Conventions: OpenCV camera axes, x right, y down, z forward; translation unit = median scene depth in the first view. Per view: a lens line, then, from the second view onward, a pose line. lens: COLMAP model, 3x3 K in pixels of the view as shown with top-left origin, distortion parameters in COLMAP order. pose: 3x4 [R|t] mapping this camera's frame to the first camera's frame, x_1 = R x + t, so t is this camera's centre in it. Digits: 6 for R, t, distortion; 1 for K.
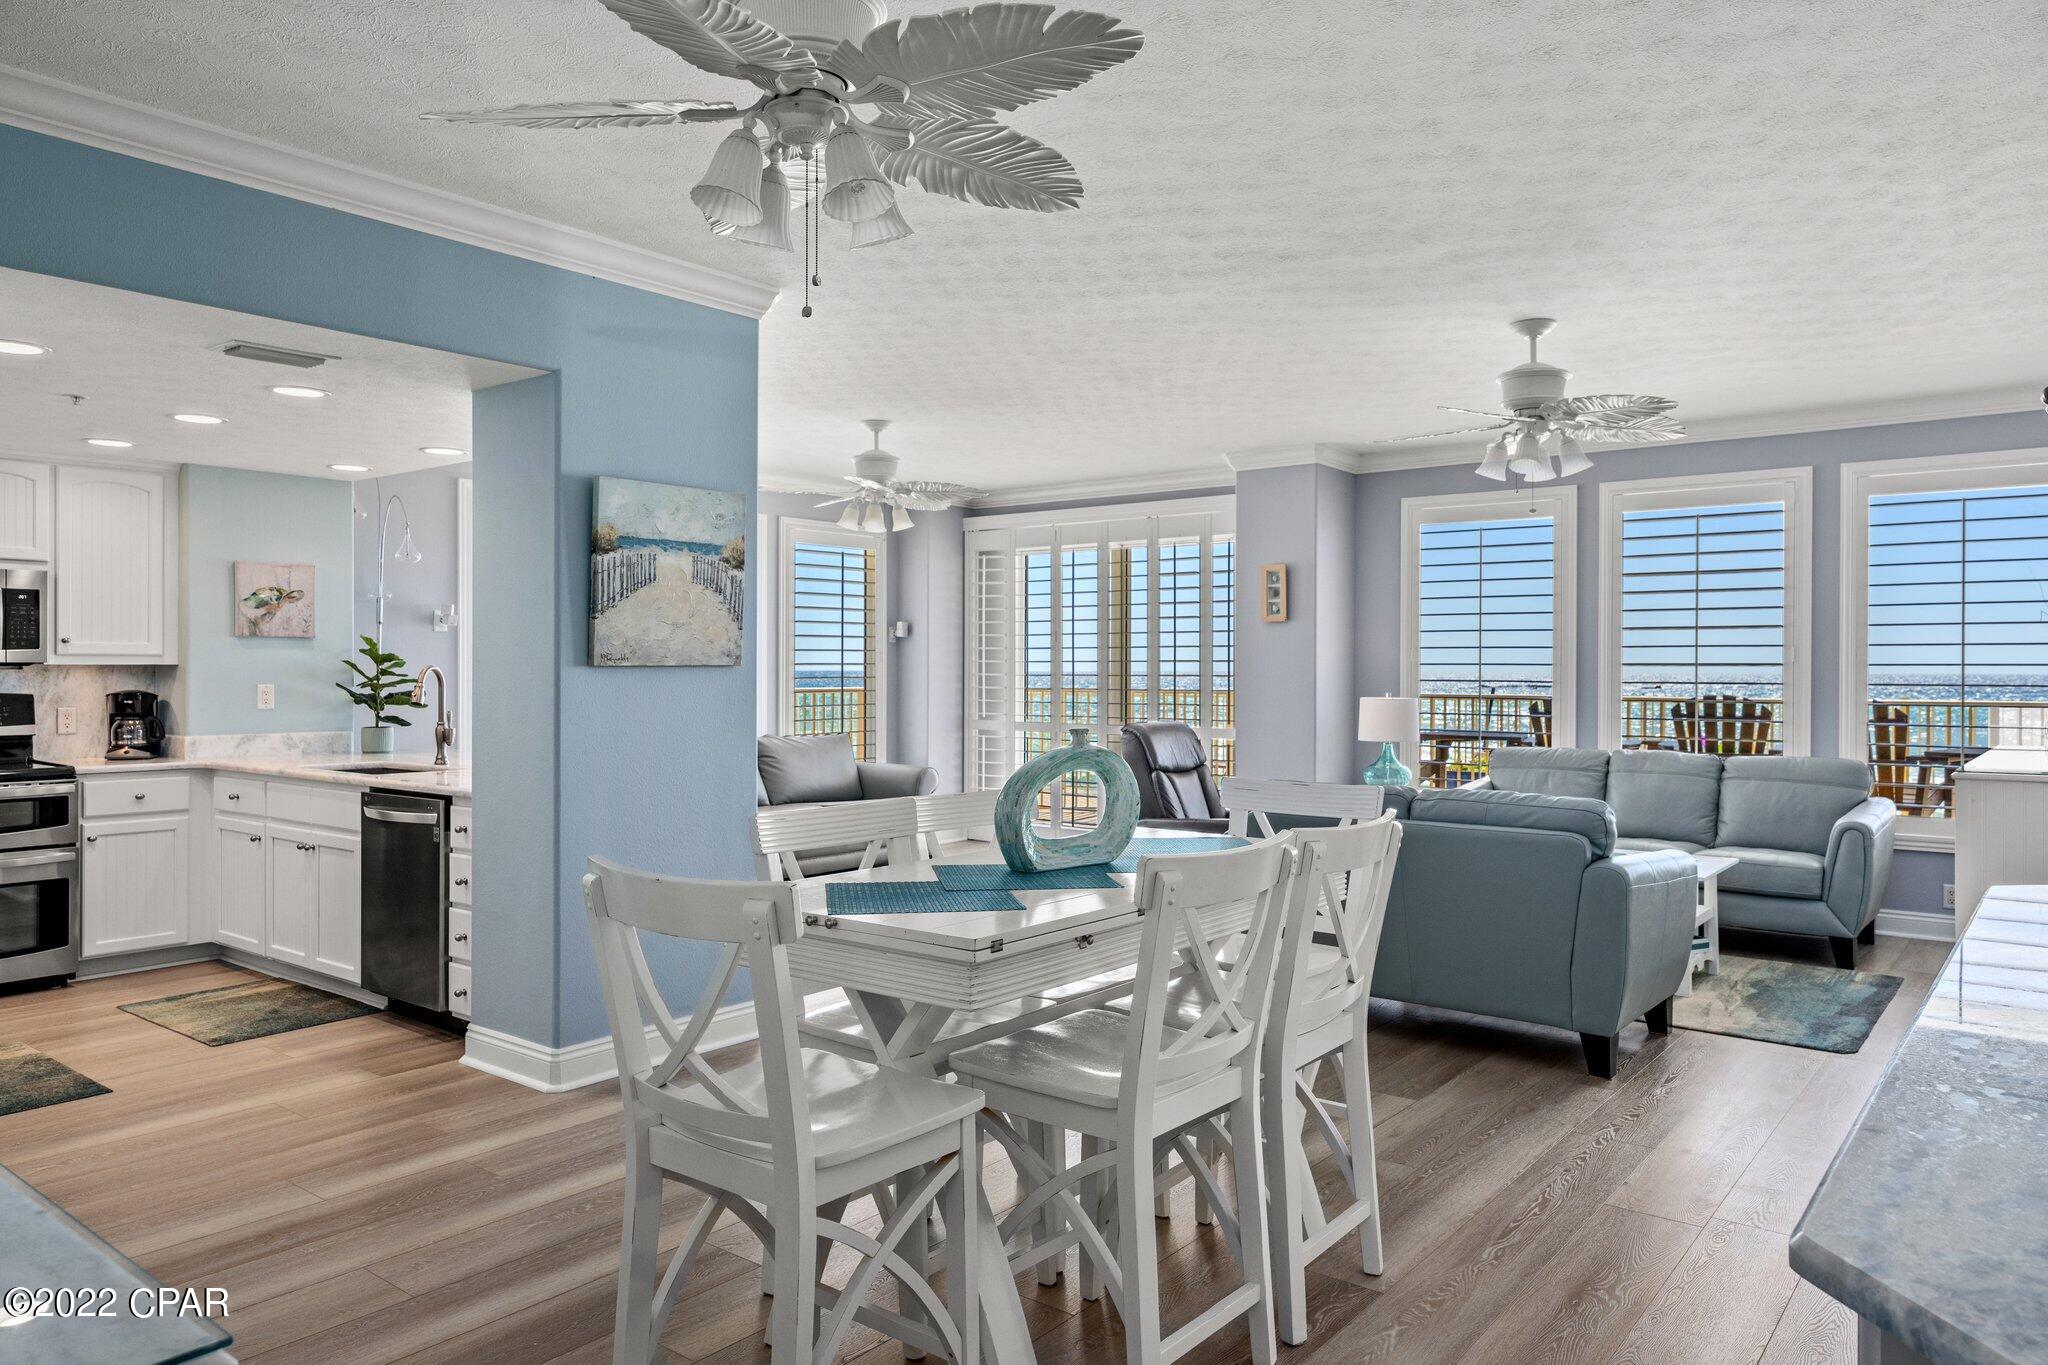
lens RADIAL K [[1357.4, 0, 1023.2], [0, 1357.4, 674.8], [0, 0, 1]] dist [-0.000607, -0.002044]
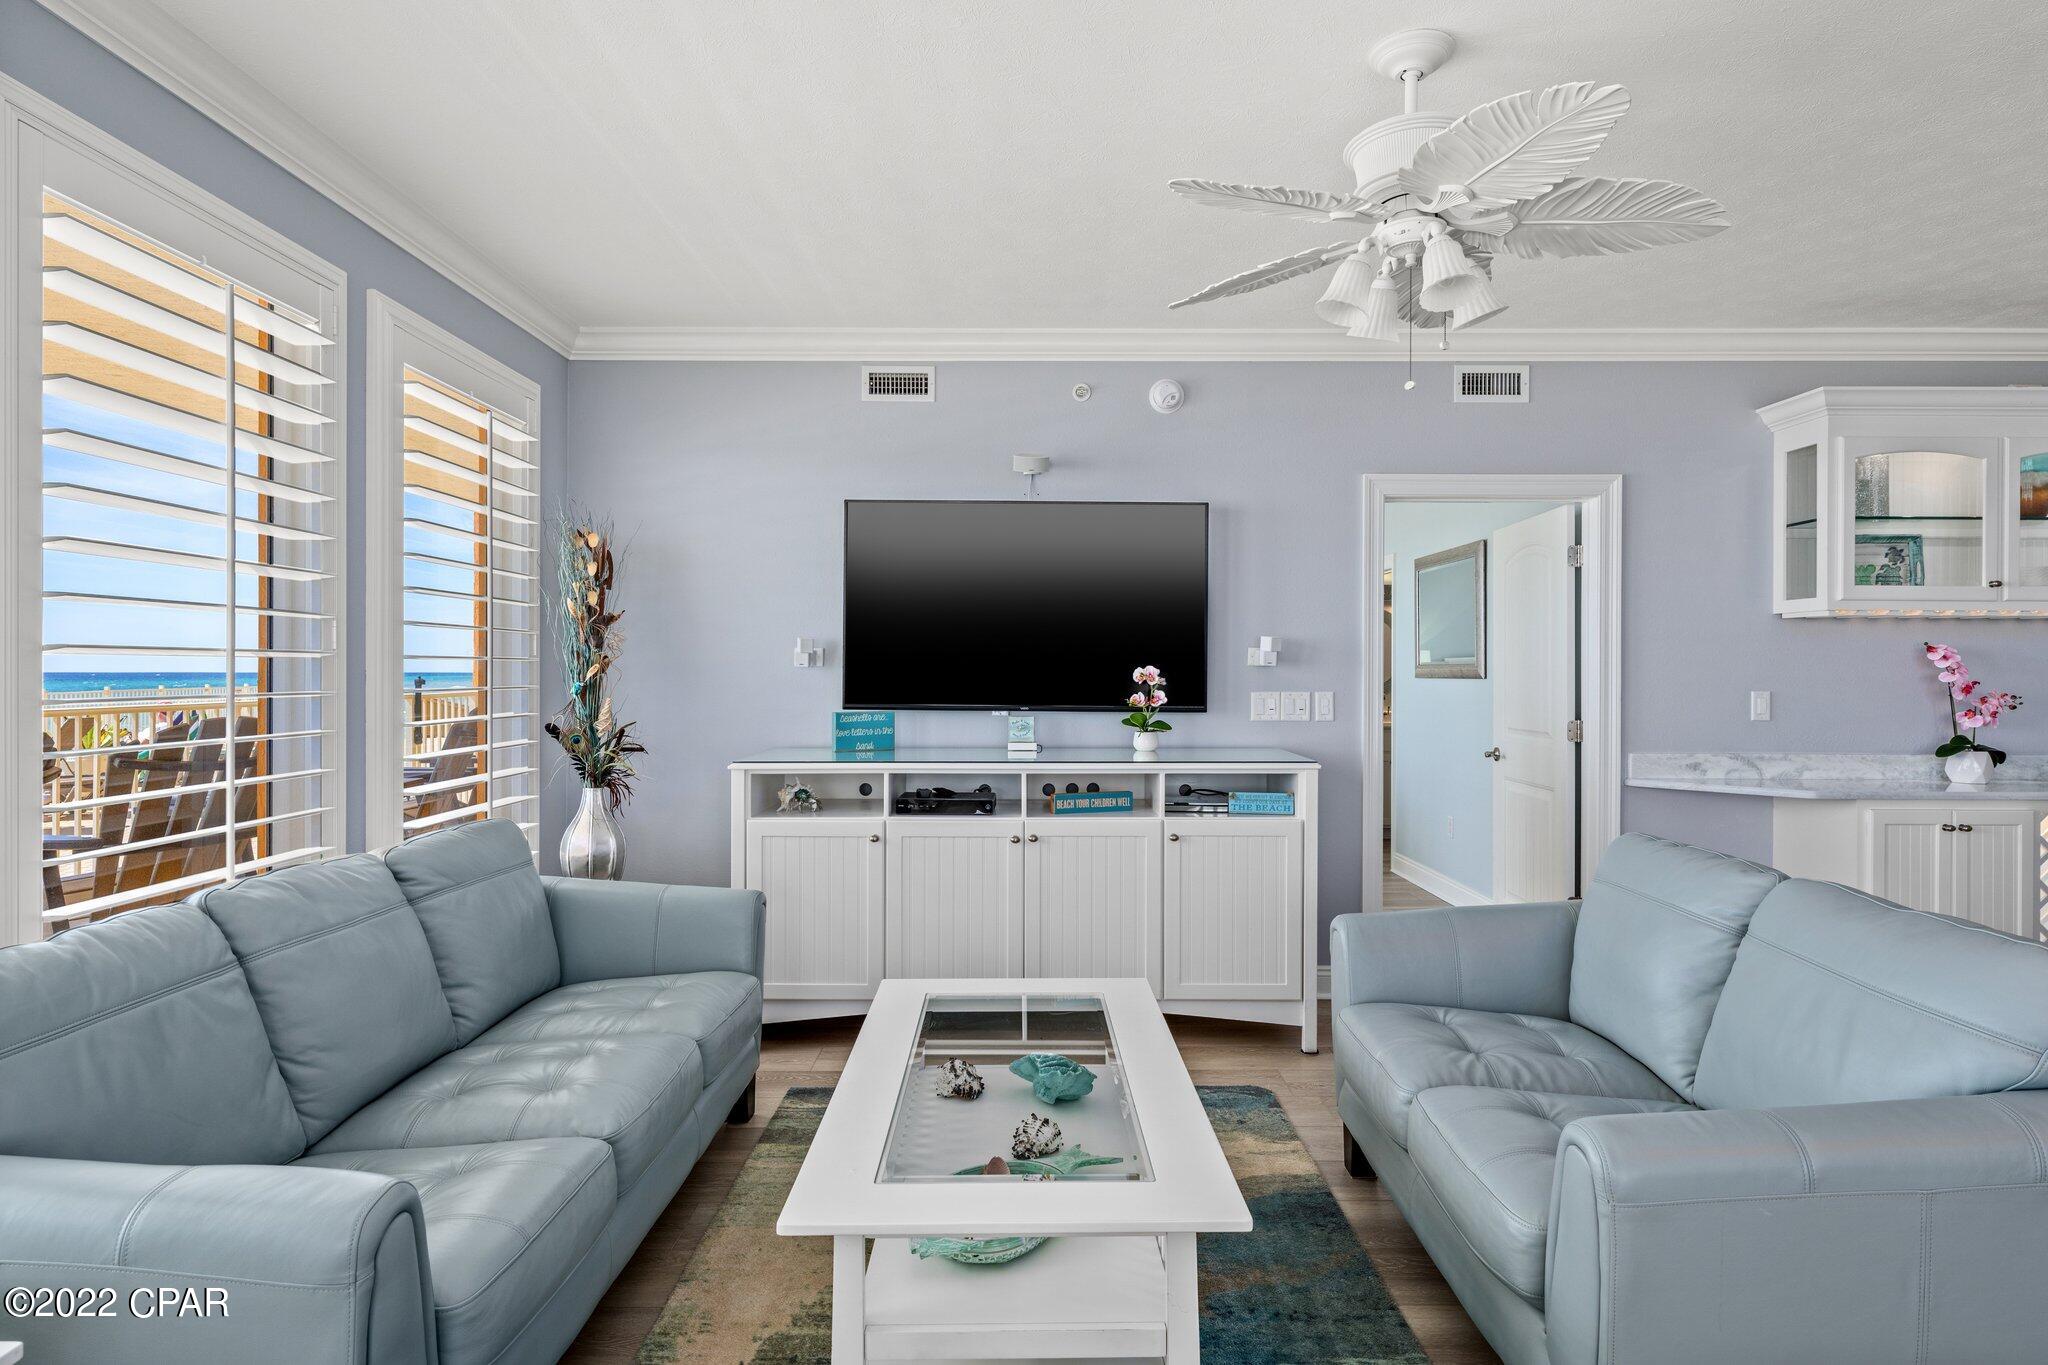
lens RADIAL K [[1101.6, 0, 1024.9], [0, 1101.6, 673.7], [0, 0, 1]] dist [0.004059, 0.001048]
pose [[-0.625354, -0.005751, 0.780320, 0.092034], [-0.000382, 0.999975, 0.007063, -0.003847], [-0.780341, 0.004119, -0.625341, 1.083047]]
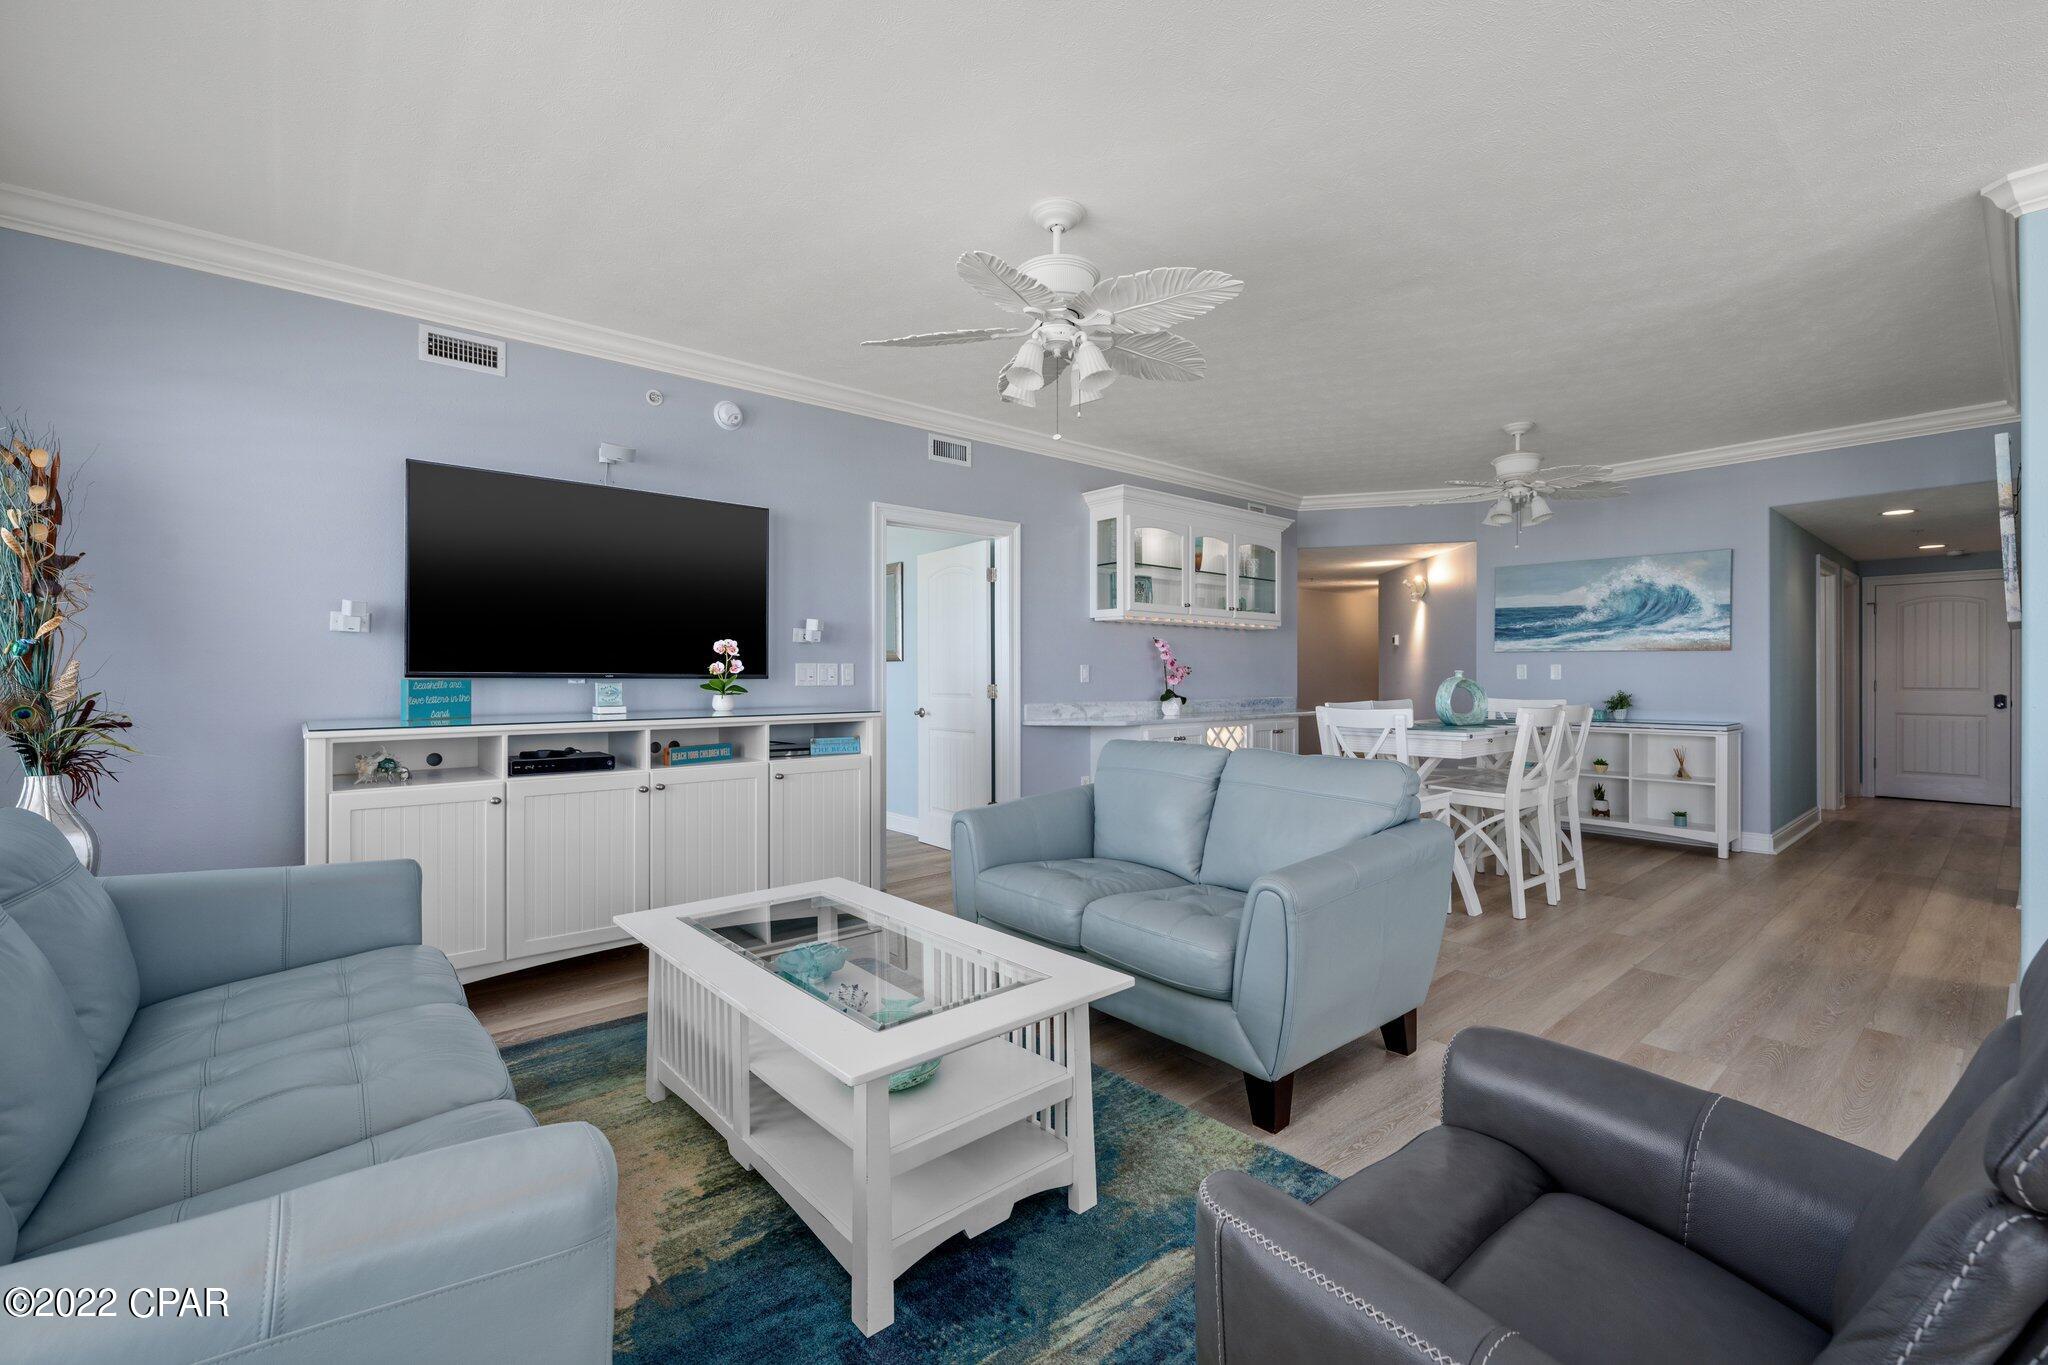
lens RADIAL K [[862.7, 0, 1026.8], [0, 862.7, 679.1], [0, 0, 1]] dist [0.000850, -0.000081]
pose [[-0.982057, -0.003066, 0.188559, 0.224766], [-0.001367, 0.999957, 0.009142, 0.017005], [-0.188579, 0.008720, -0.982019, 1.170004]]
